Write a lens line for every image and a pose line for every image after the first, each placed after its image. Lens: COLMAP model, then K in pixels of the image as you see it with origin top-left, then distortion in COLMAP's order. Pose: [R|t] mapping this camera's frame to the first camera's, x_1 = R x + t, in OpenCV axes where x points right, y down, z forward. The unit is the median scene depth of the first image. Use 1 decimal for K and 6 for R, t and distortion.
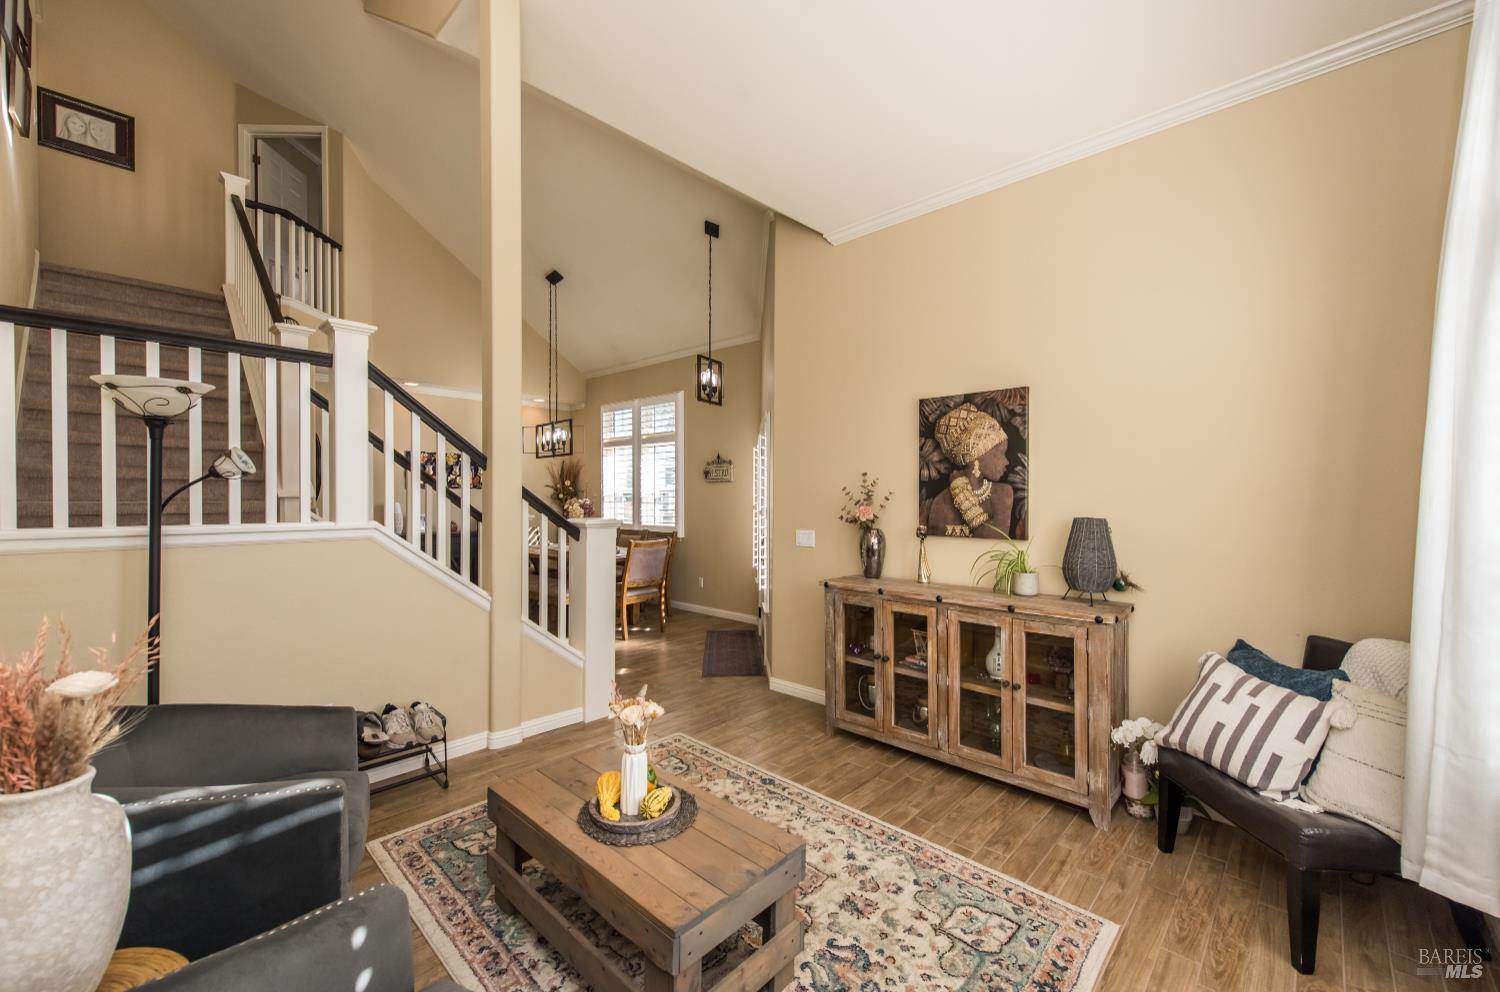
lens RADIAL K [[603.3, 0, 751.4], [0, 603.3, 497.3], [0, 0, 1]] dist [0.001162, 0.000020]
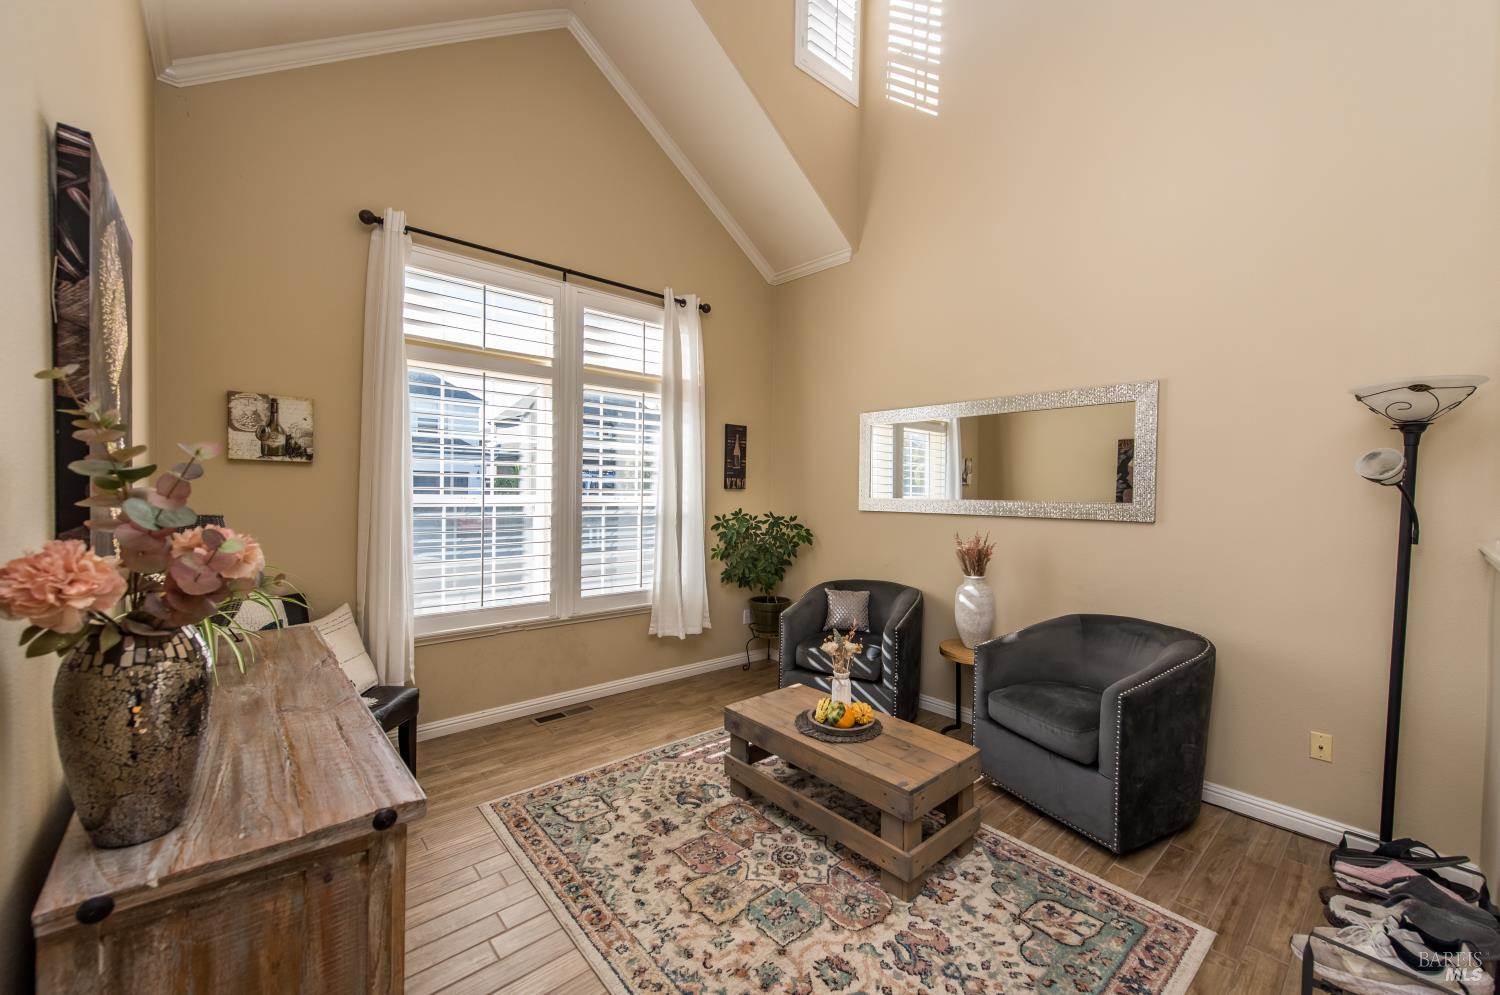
lens RADIAL K [[581.2, 0, 750.0], [0, 581.2, 497.5], [0, 0, 1]] dist [0.000120, -0.000243]
pose [[-0.994862, -0.024943, 0.098121, -0.064117], [-0.023298, 0.999569, 0.017881, -0.005394], [-0.098525, 0.015503, -0.995014, 1.424559]]
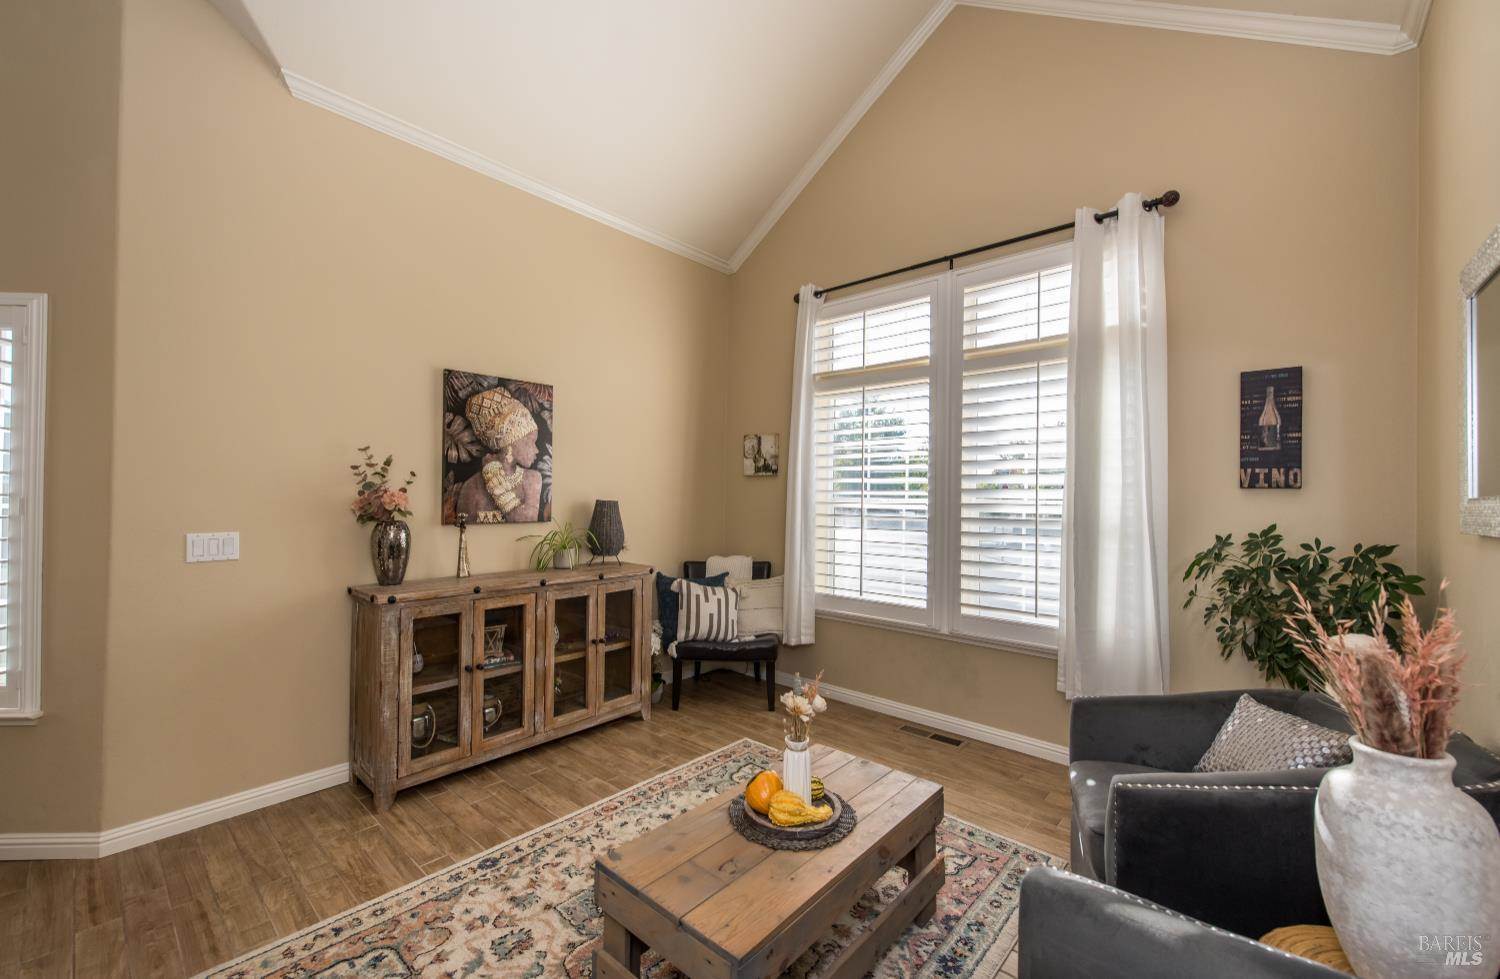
lens RADIAL K [[590.5, 0, 750.5], [0, 590.5, 486.8], [0, 0, 1]] dist [0.007935, -0.000482]
pose [[-0.035058, 0.010036, 0.999335, -0.680873], [-0.010739, 0.999888, -0.010419, 0.014262], [-0.999328, -0.011097, -0.034946, 0.678304]]
